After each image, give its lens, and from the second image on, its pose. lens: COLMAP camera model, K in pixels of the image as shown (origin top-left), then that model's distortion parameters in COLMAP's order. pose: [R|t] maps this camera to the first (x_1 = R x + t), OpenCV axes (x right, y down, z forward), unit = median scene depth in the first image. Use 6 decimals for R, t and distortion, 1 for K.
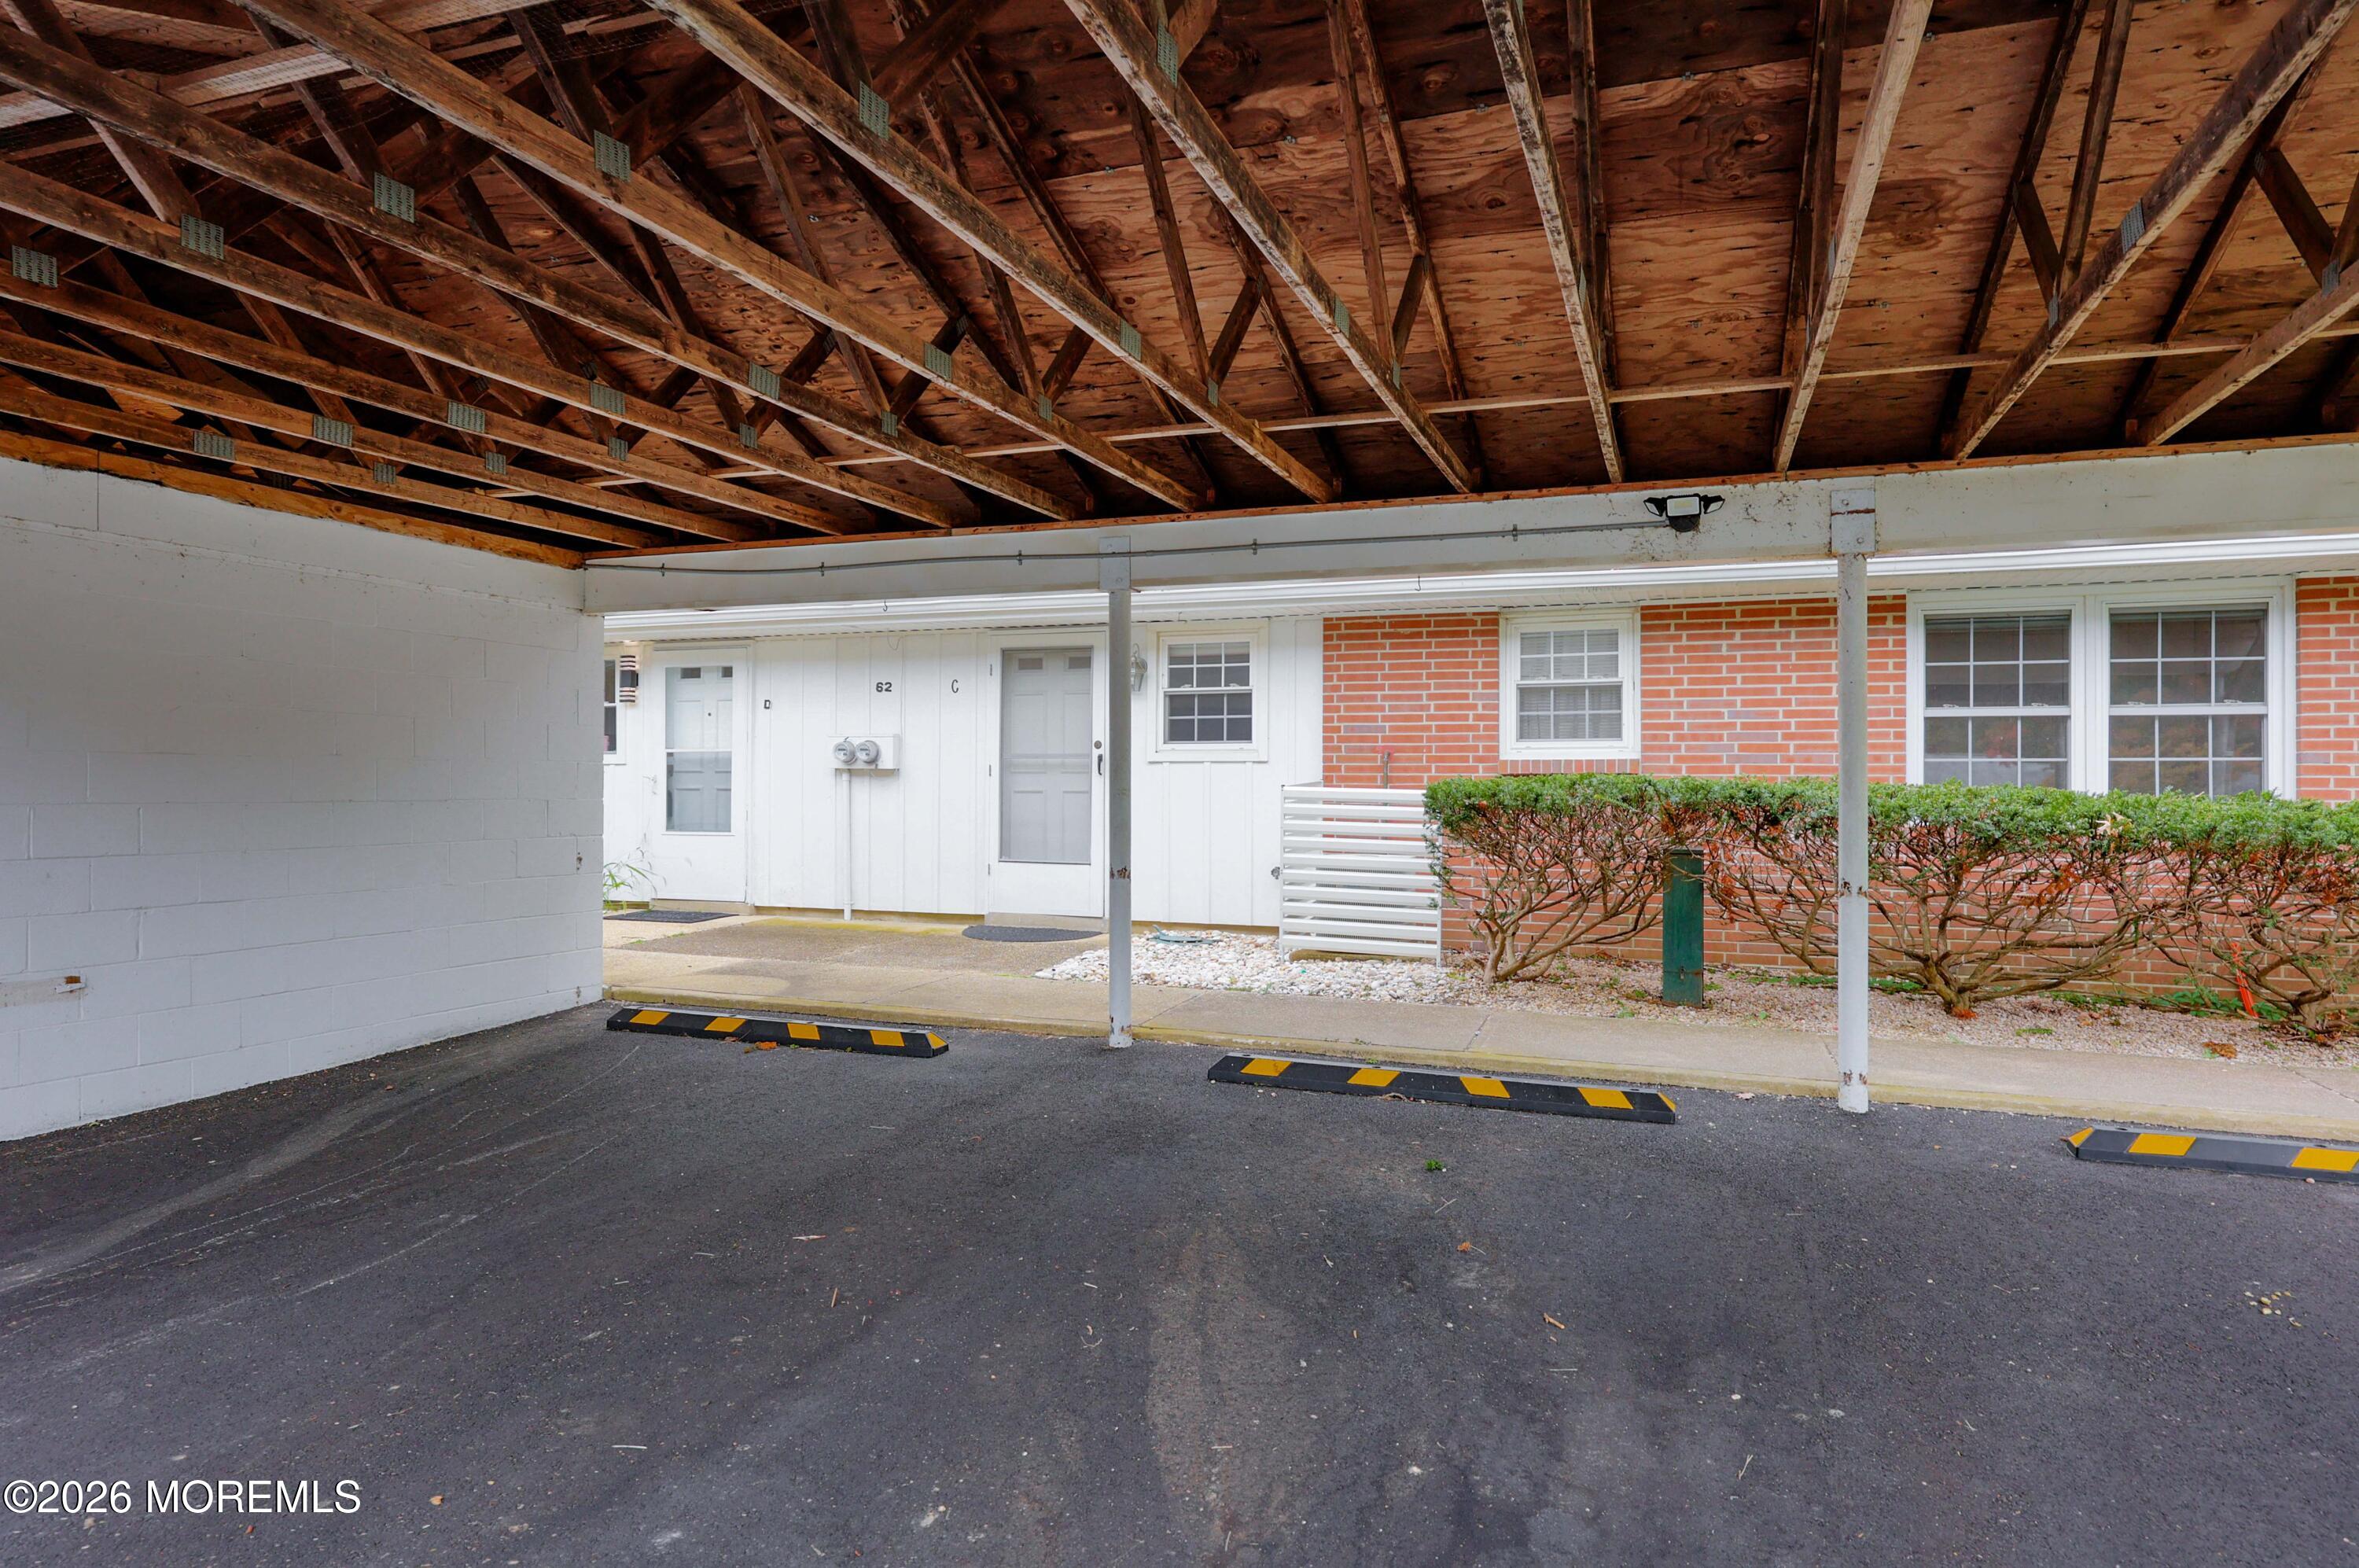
lens RADIAL K [[1431.6, 0, 1161.1], [0, 1431.6, 747.0], [0, 0, 1]] dist [0.005282, 0.001509]
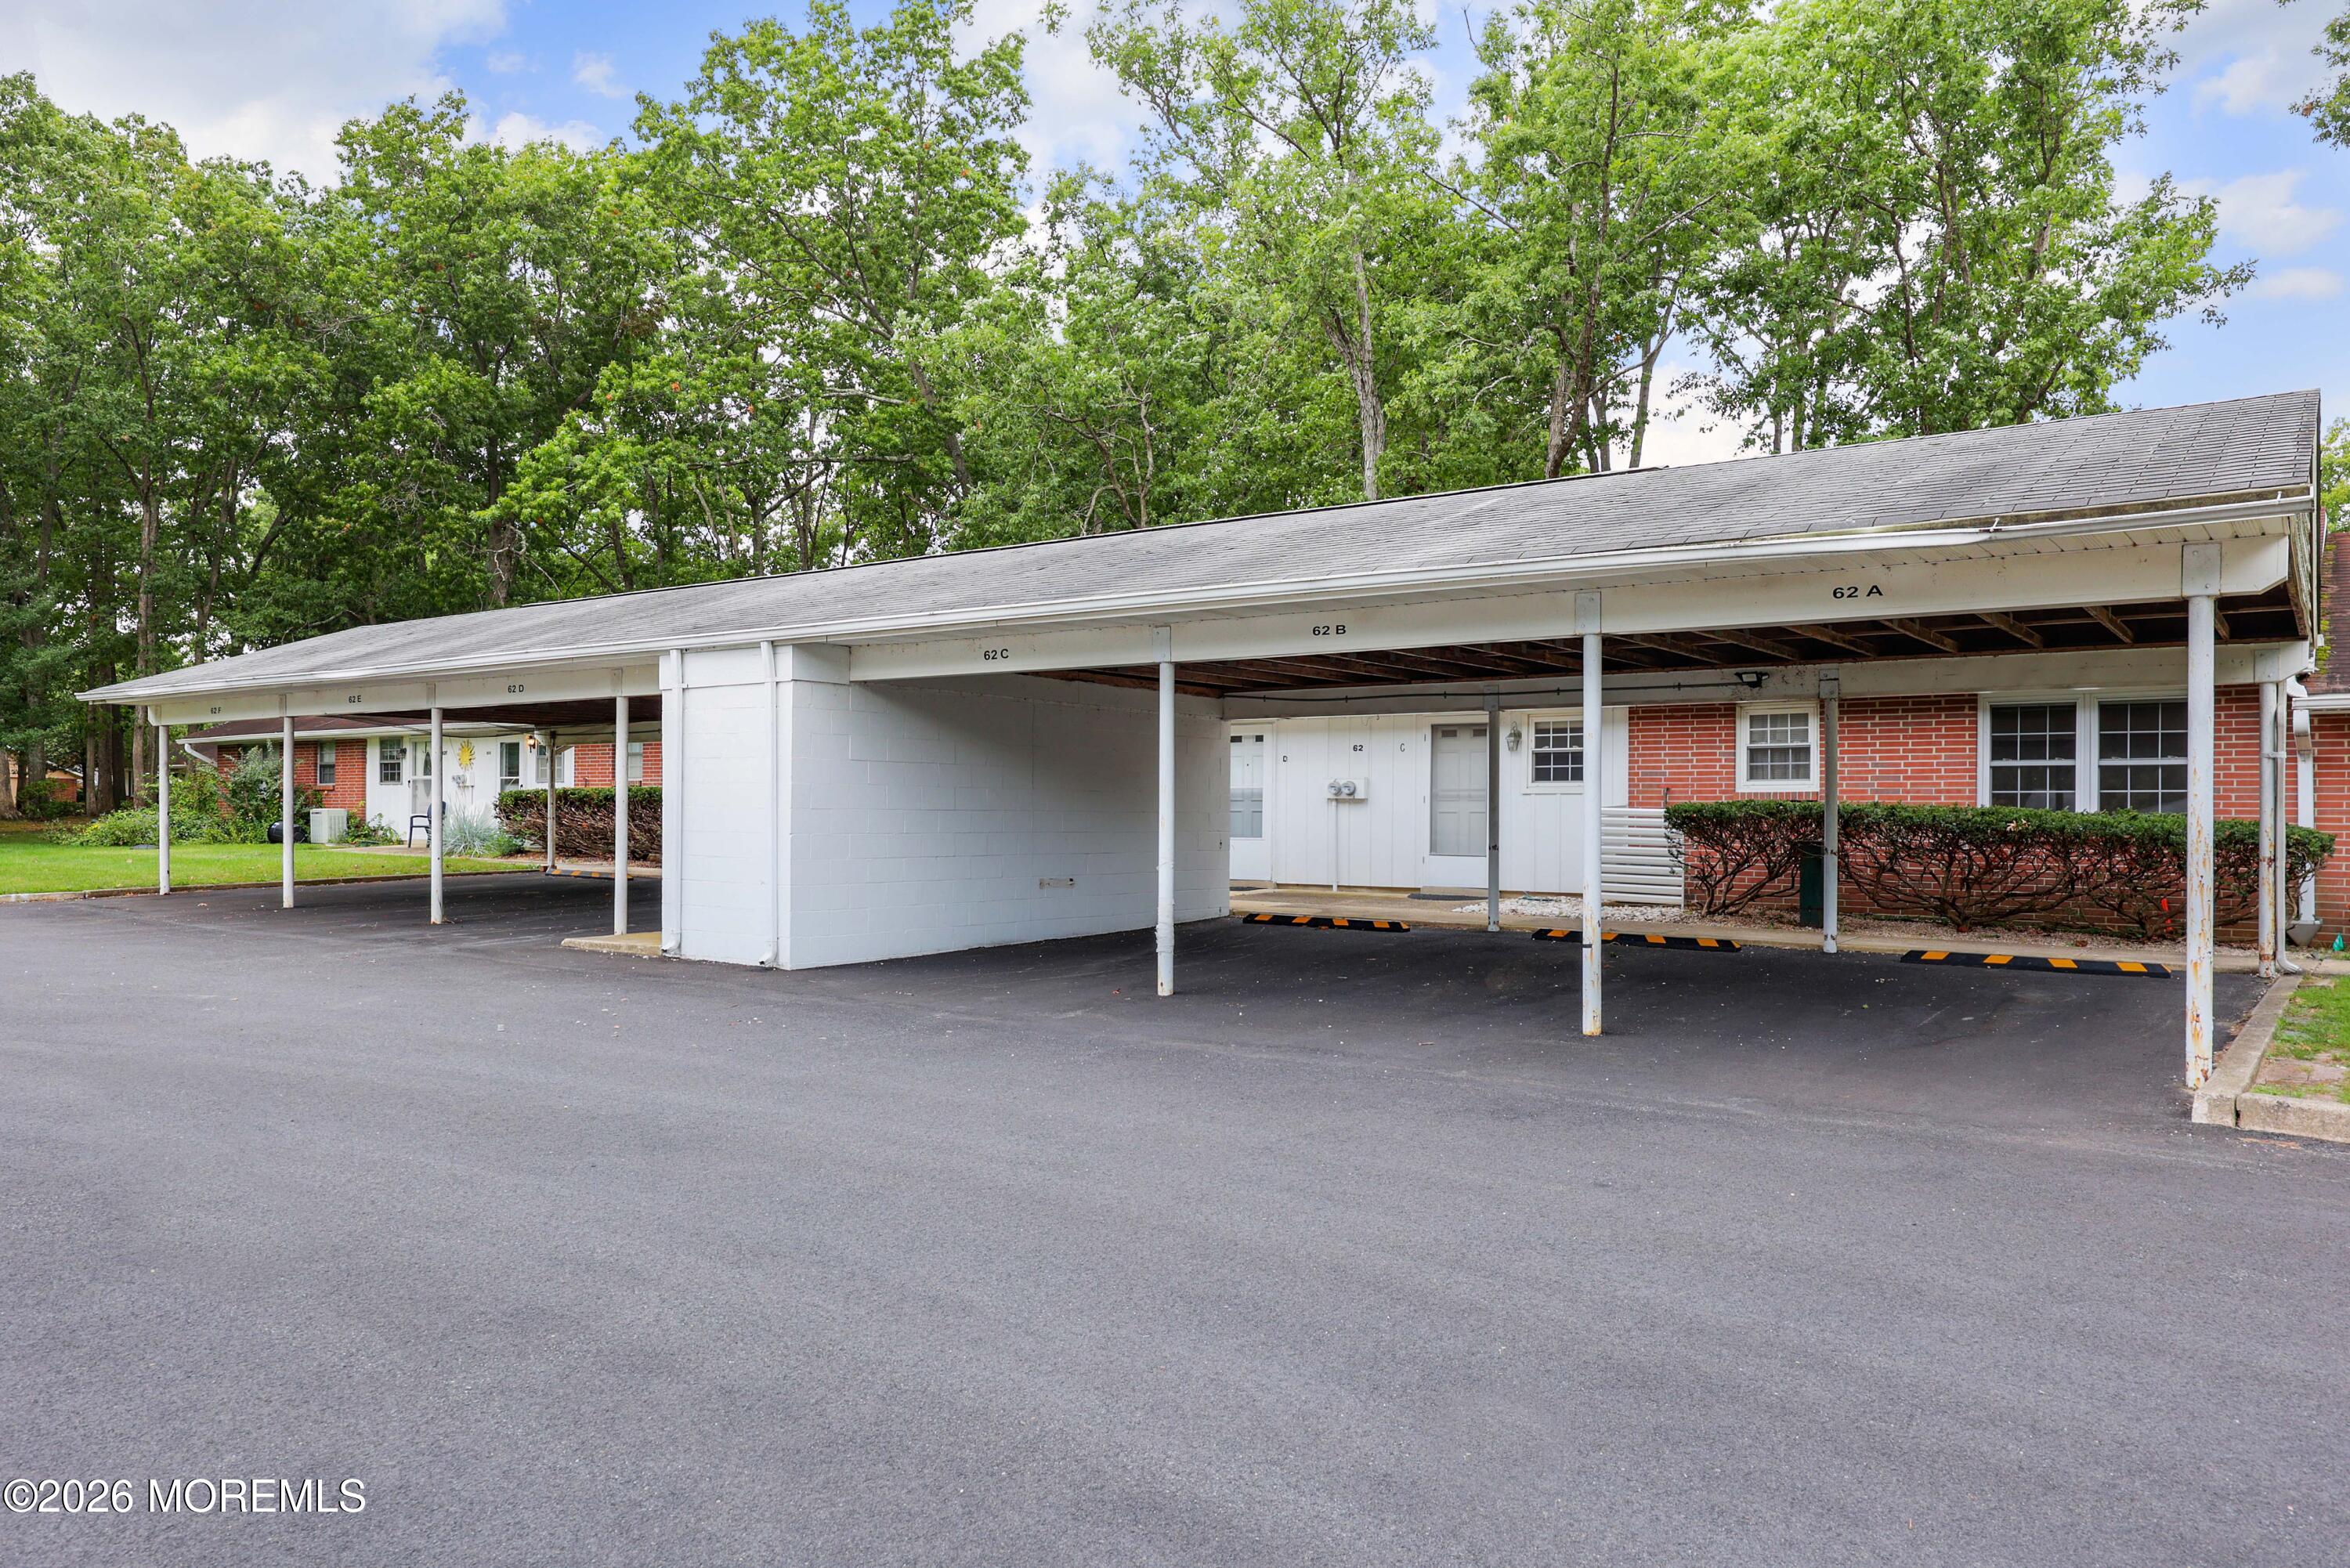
lens RADIAL K [[1645.5, 0, 1151.8], [0, 1645.5, 787.9], [0, 0, 1]] dist [-0.005386, -0.002253]
pose [[0.963776, -0.003104, -0.266693, 0.089411], [0.005003, 0.999967, 0.006442, -0.011266], [0.266665, -0.007543, 0.963760, -0.978927]]
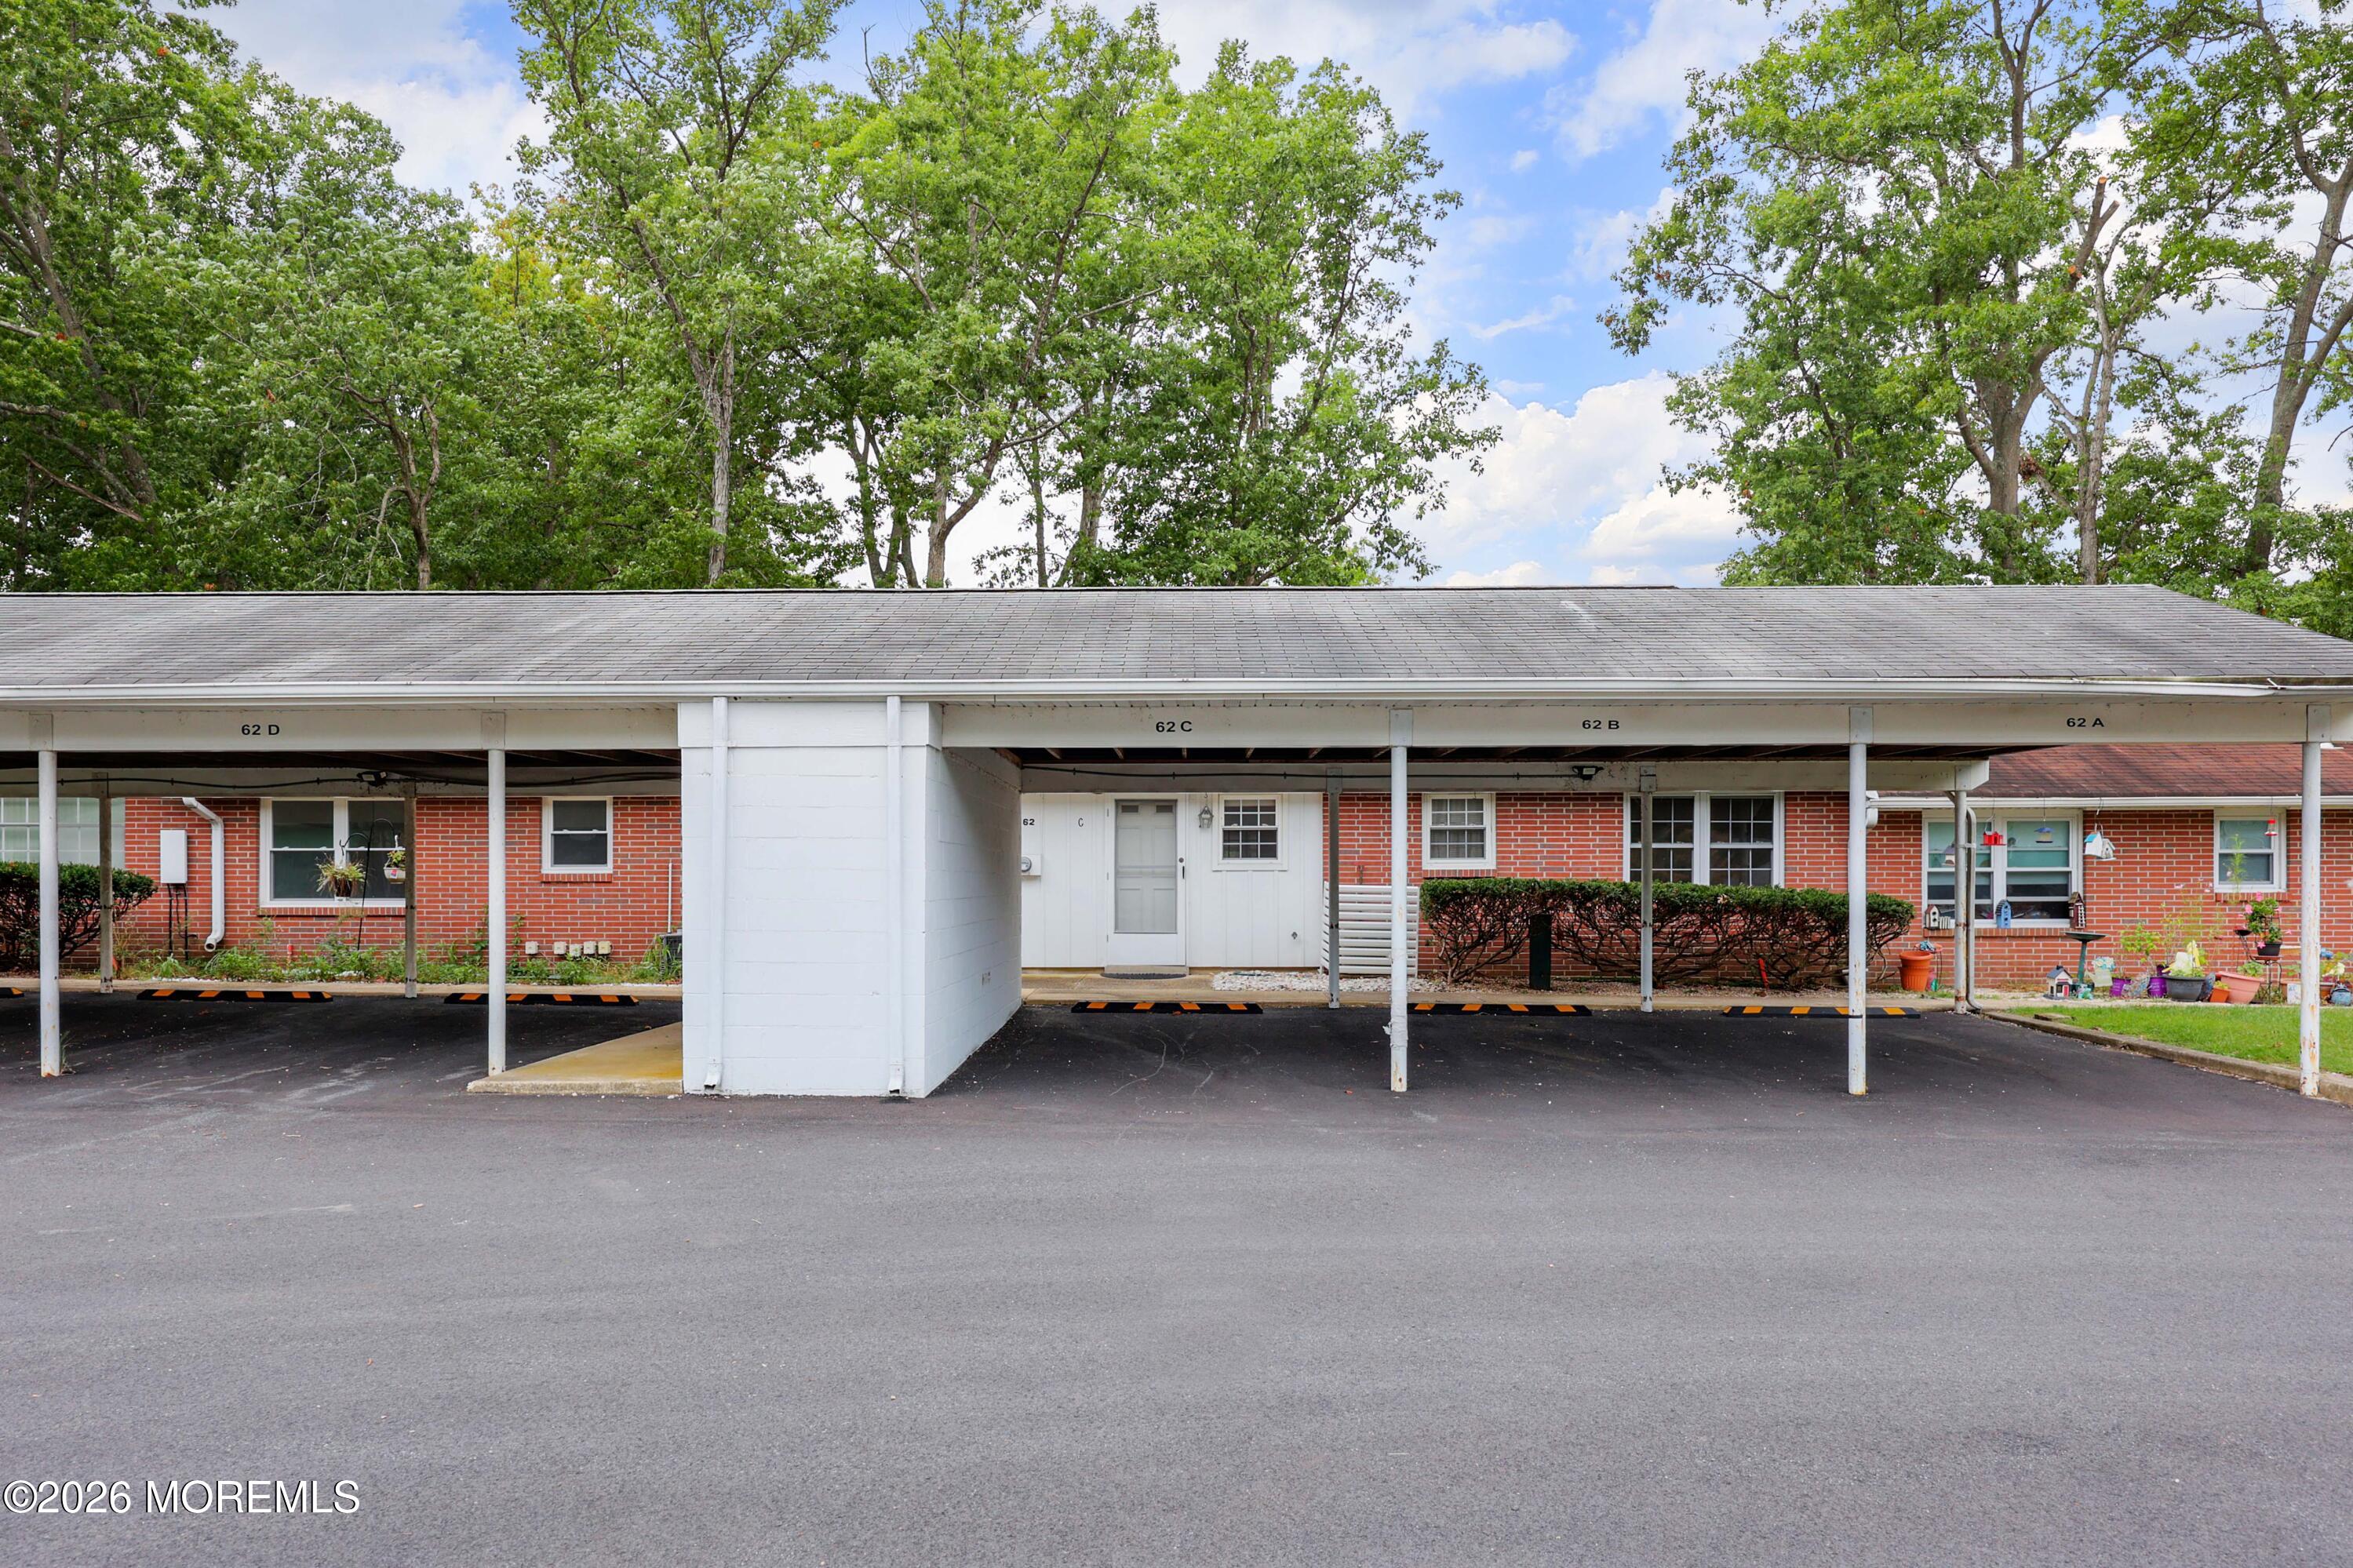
lens RADIAL K [[1720.3, 0, 1177.1], [0, 1720.3, 858.7], [0, 0, 1]] dist [-0.004007, -0.001789]
pose [[0.939745, -0.001301, 0.341873, -0.770161], [-0.003356, 0.999909, 0.013031, -0.030844], [-0.341859, -0.013393, 0.939656, -0.903998]]
